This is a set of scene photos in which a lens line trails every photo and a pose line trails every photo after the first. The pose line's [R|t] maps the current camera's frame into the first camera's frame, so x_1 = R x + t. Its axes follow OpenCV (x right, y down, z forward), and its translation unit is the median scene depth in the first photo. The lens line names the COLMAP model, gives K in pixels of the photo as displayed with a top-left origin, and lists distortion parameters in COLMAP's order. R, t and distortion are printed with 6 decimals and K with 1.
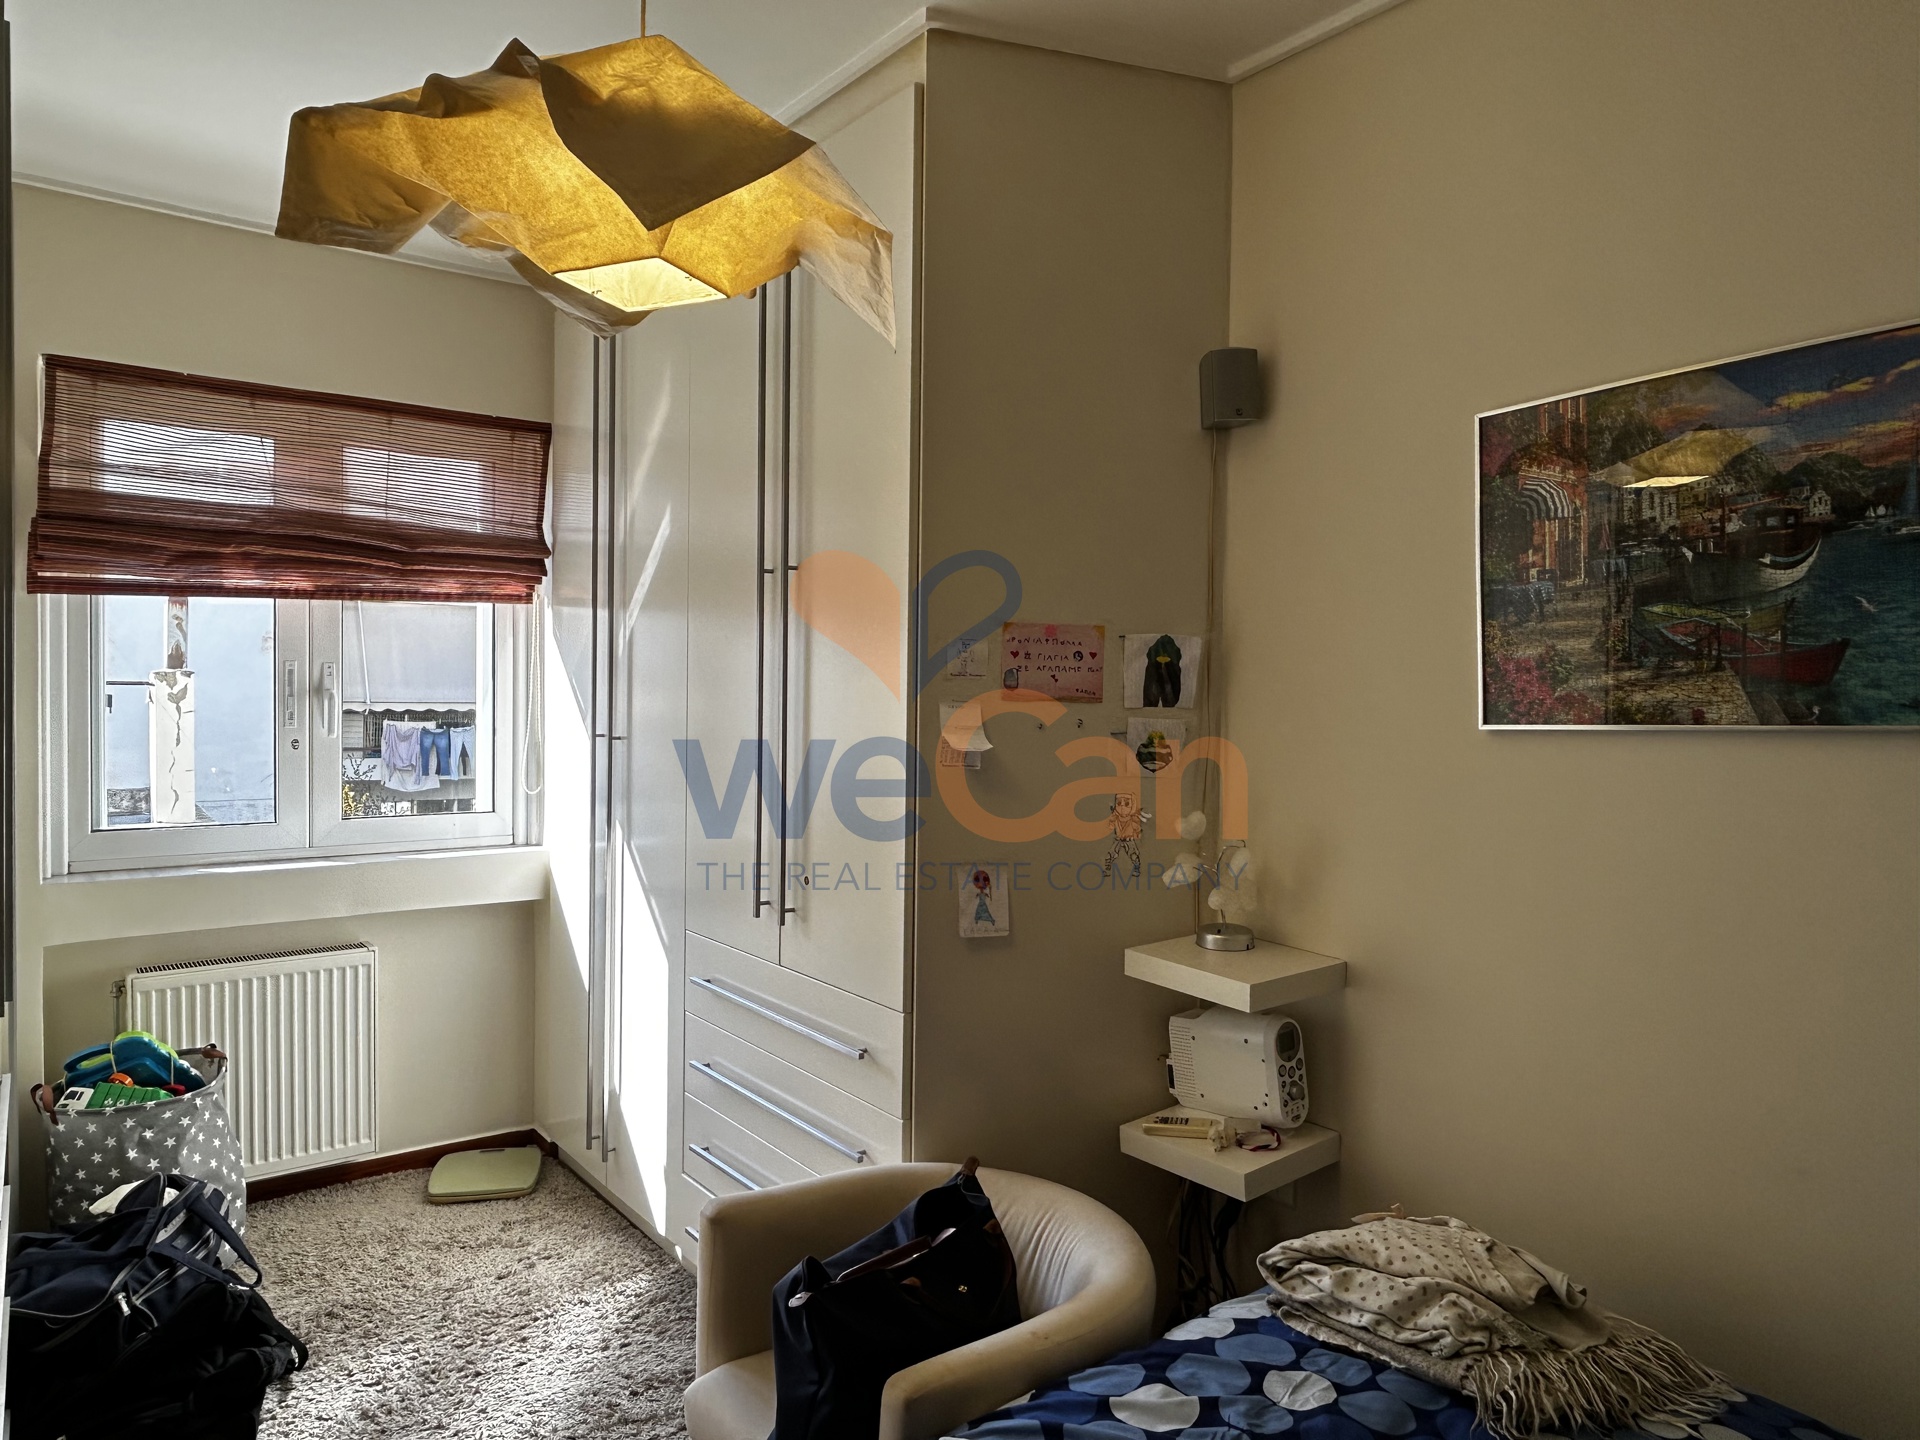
lens RADIAL K [[1204.9, 0, 870.0], [0, 1204.9, 733.1], [0, 0, 1]] dist [0.000051, -0.004698]
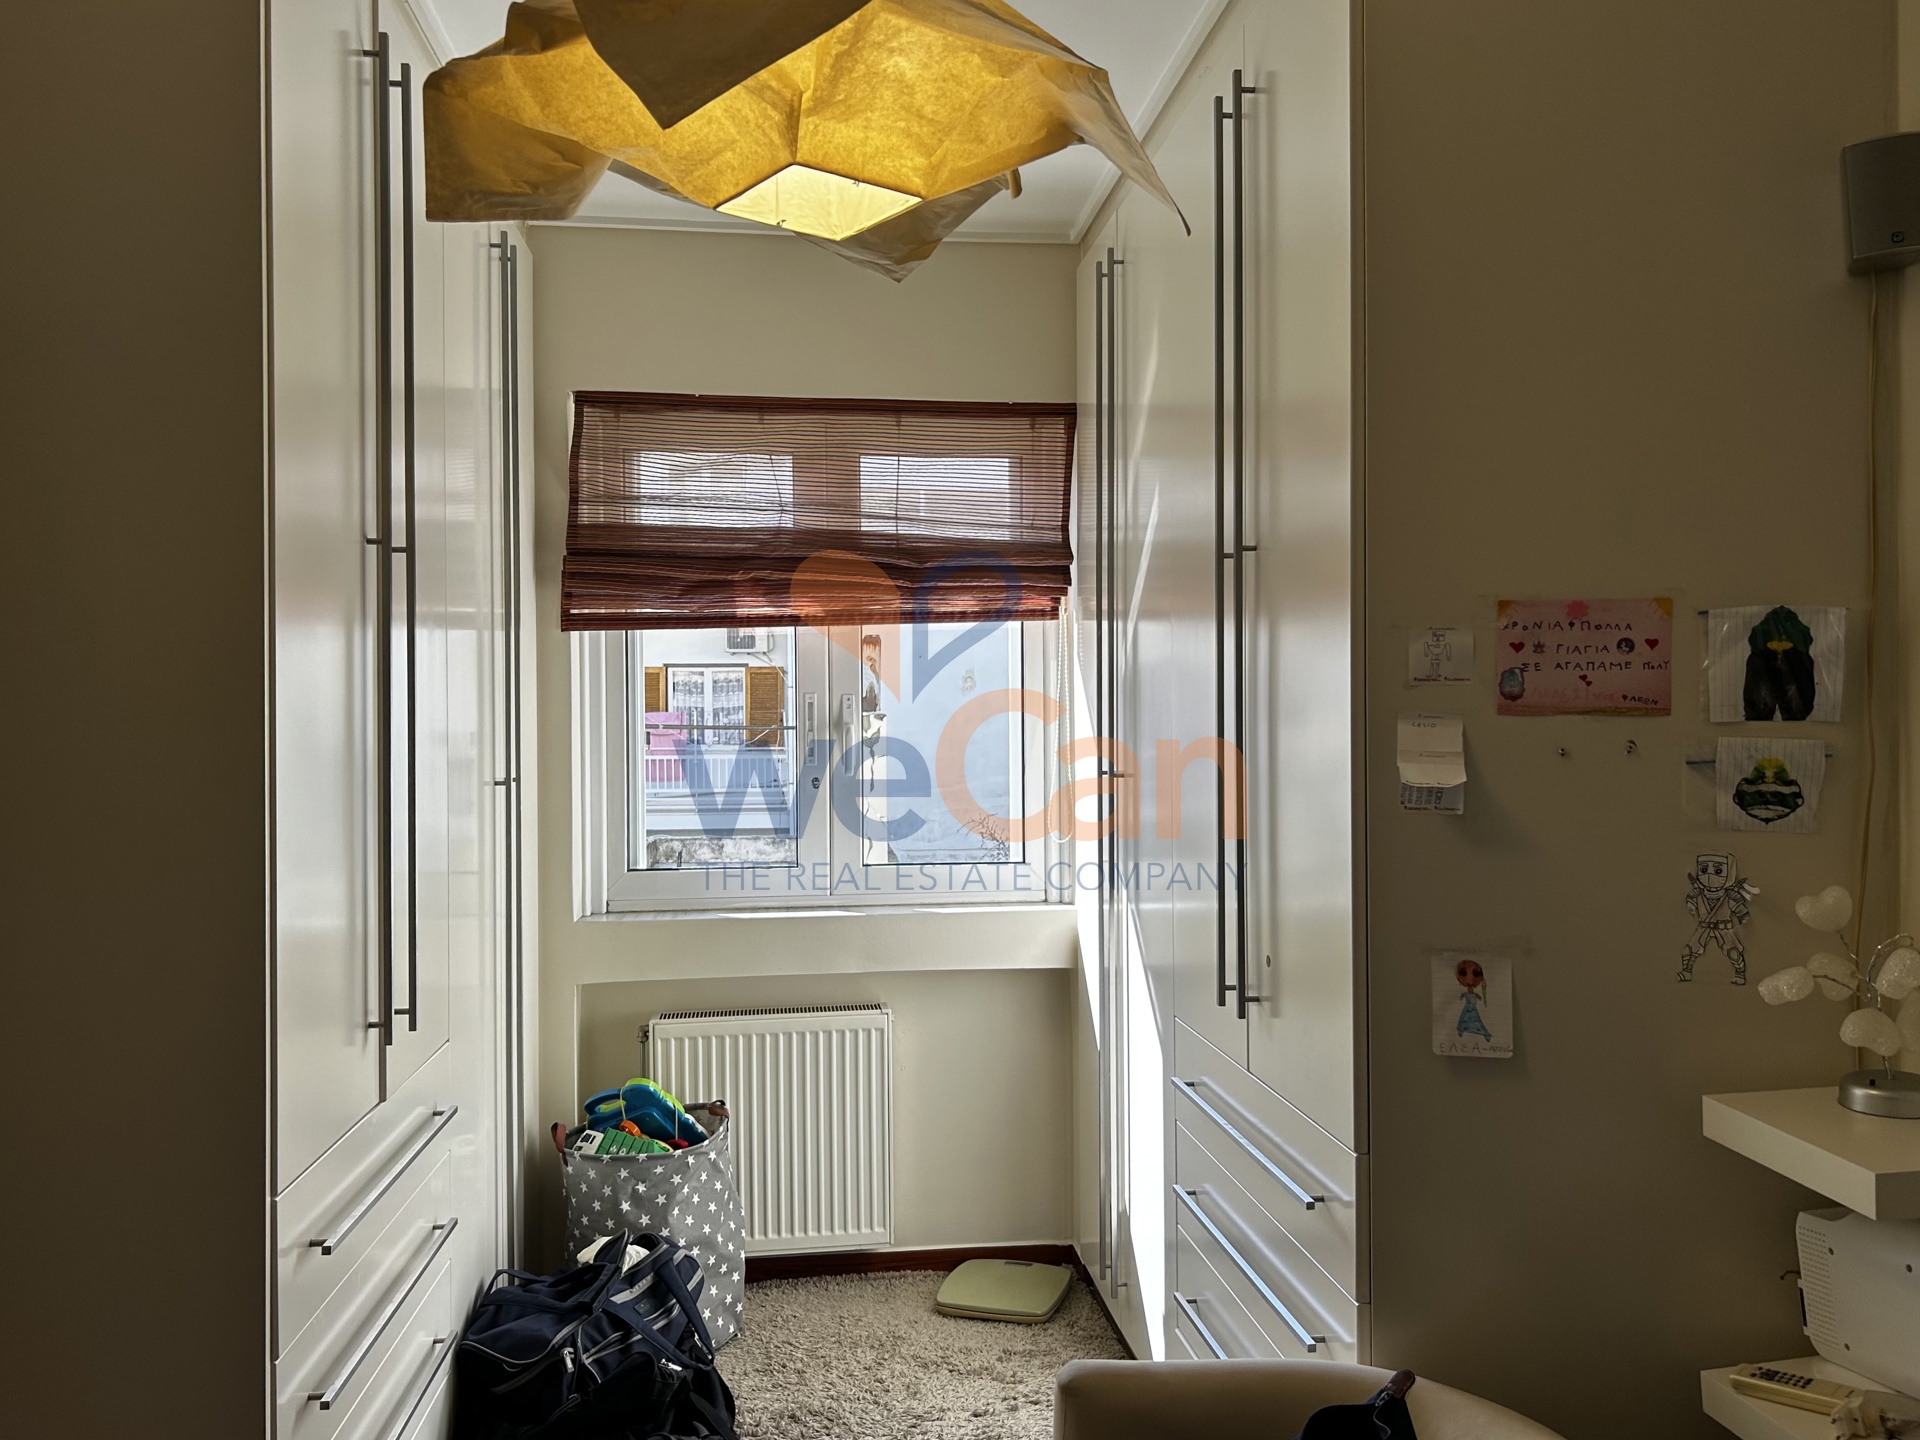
lens RADIAL K [[1448.4, 0, 1039.6], [0, 1448.4, 758.1], [0, 0, 1]] dist [0.065793, -0.089230]
pose [[0.880863, -0.006911, -0.473320, 0.276480], [-0.002049, 0.999828, -0.018413, 0.013948], [0.473366, 0.017189, 0.880698, 0.141024]]
